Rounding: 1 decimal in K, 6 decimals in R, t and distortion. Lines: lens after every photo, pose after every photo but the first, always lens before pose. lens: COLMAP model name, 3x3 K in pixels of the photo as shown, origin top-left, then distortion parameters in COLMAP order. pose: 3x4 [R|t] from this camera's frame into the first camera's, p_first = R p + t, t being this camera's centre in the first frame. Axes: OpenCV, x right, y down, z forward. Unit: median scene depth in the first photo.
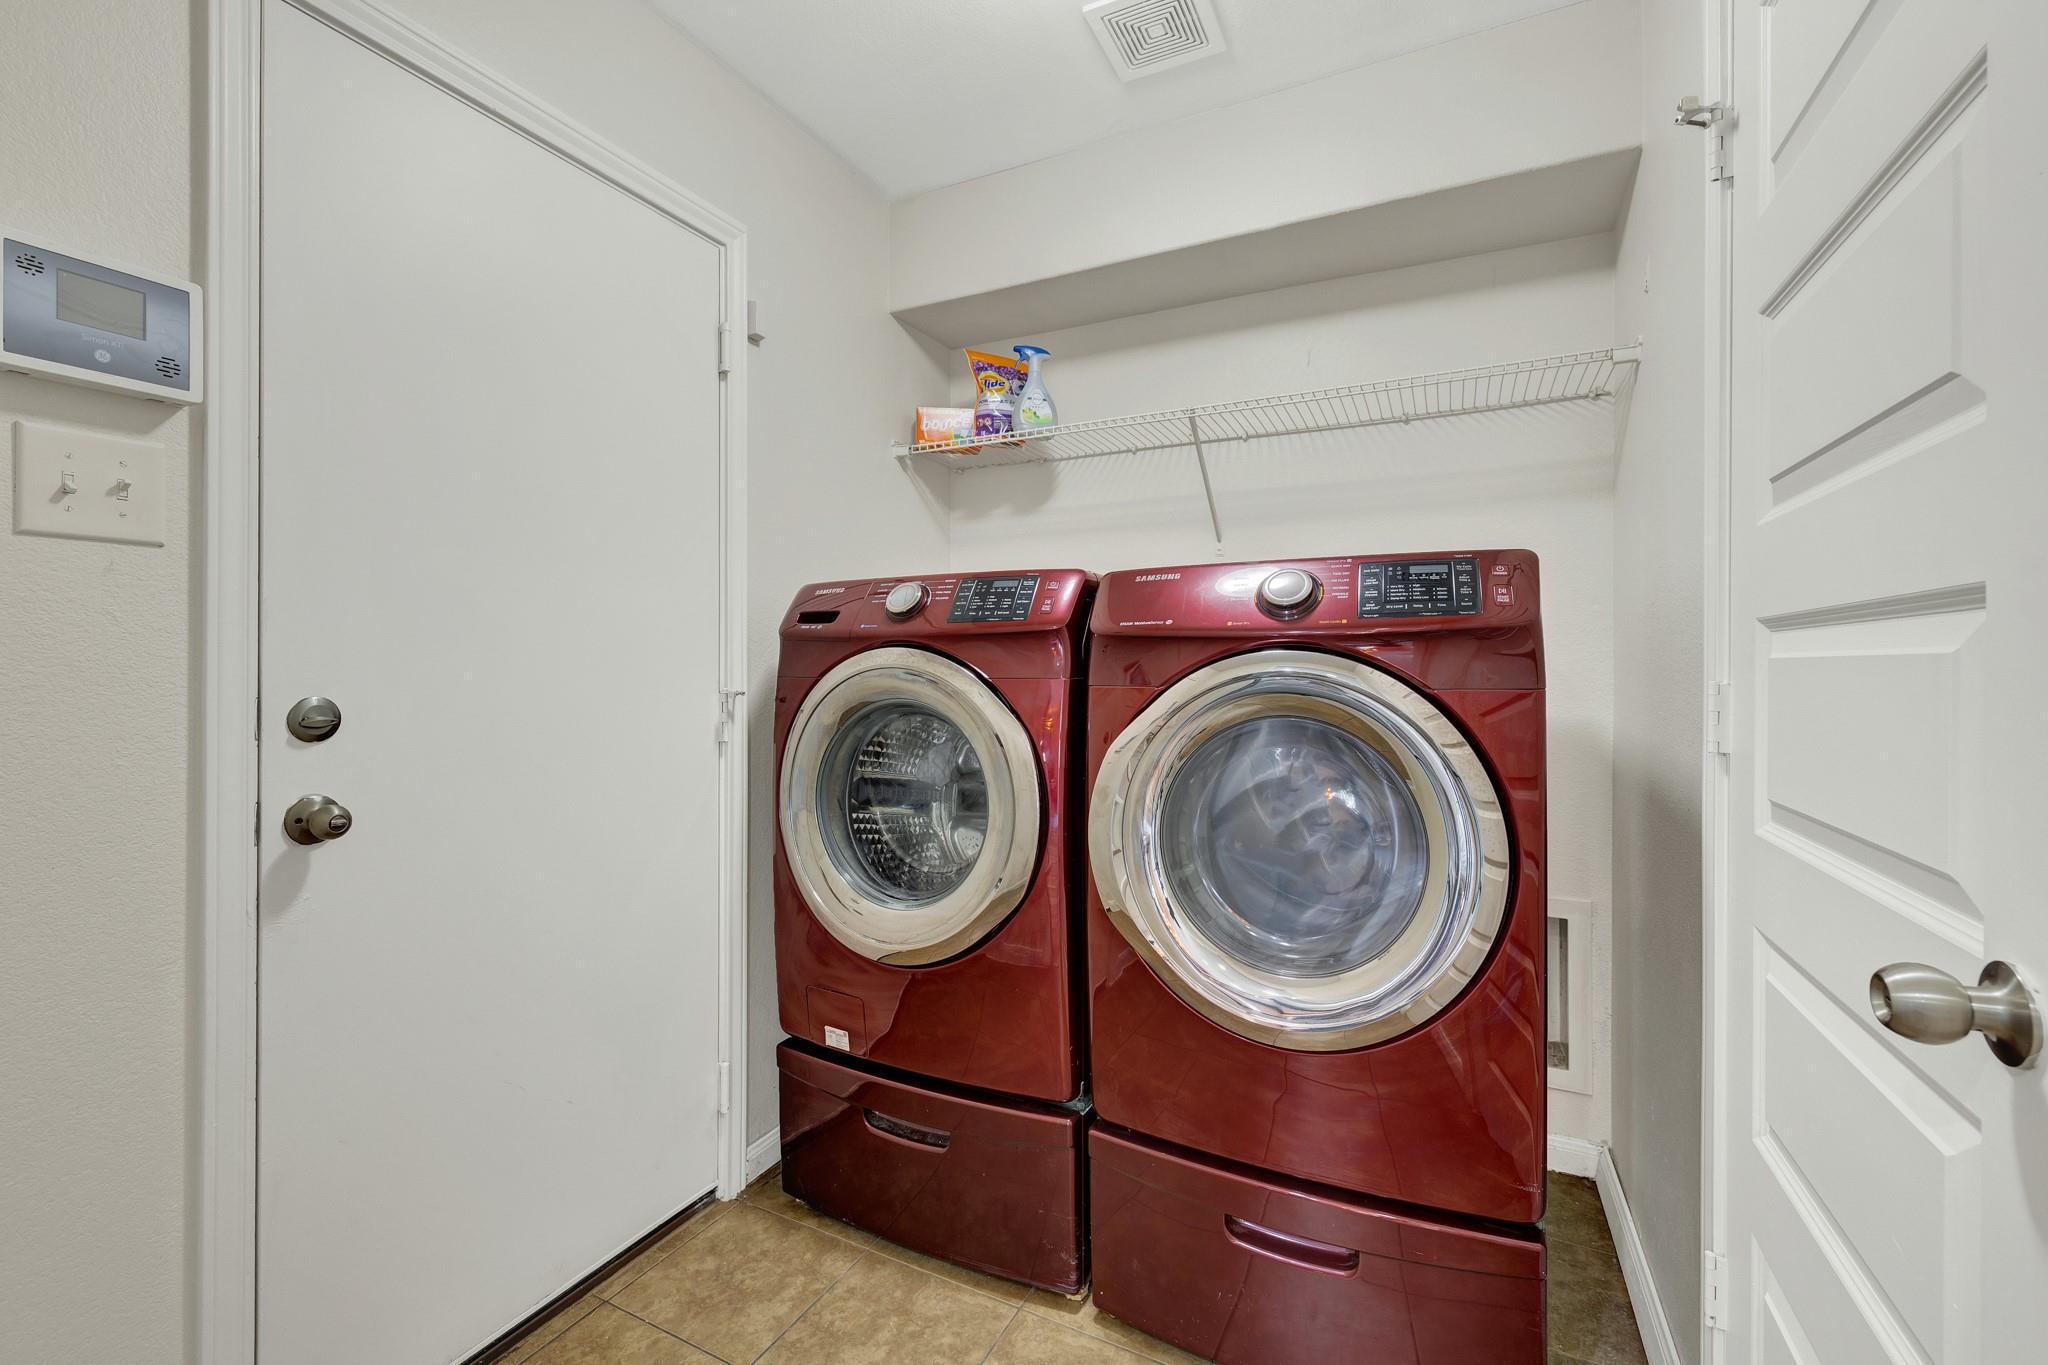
lens RADIAL K [[875.8, 0, 1009.7], [0, 875.8, 670.2], [0, 0, 1]] dist [0.005208, 0.000037]
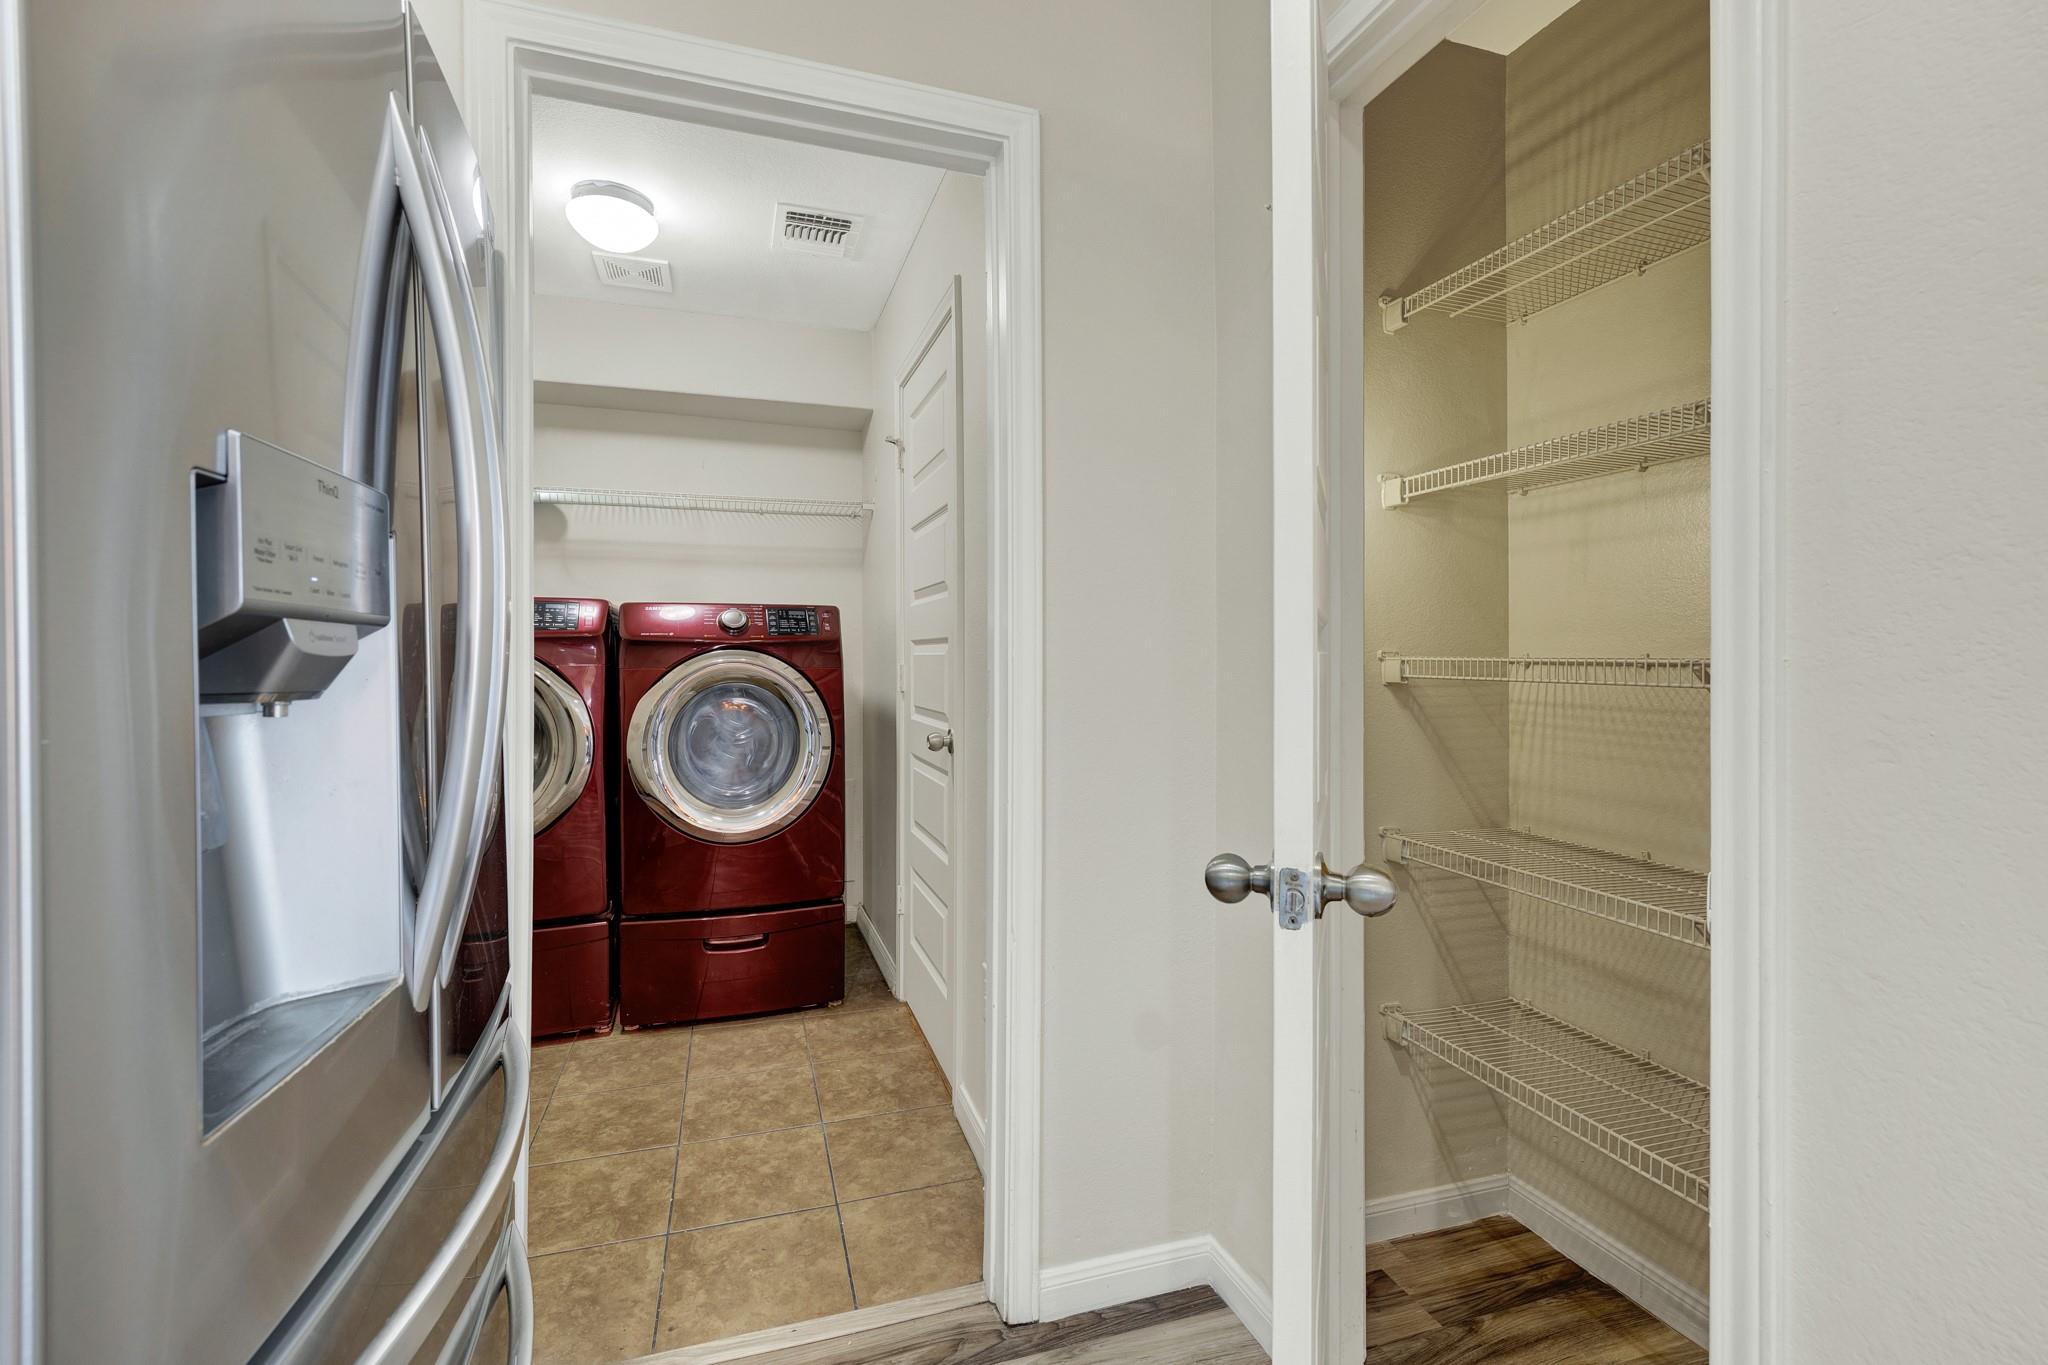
lens RADIAL K [[875.8, 0, 1009.7], [0, 875.8, 670.2], [0, 0, 1]] dist [0.005208, 0.000037]
pose [[0.712305, -0.011192, 0.701780, -0.661100], [0.006178, 0.999934, 0.009677, 0.008545], [-0.701842, -0.002557, 0.712328, -0.905449]]
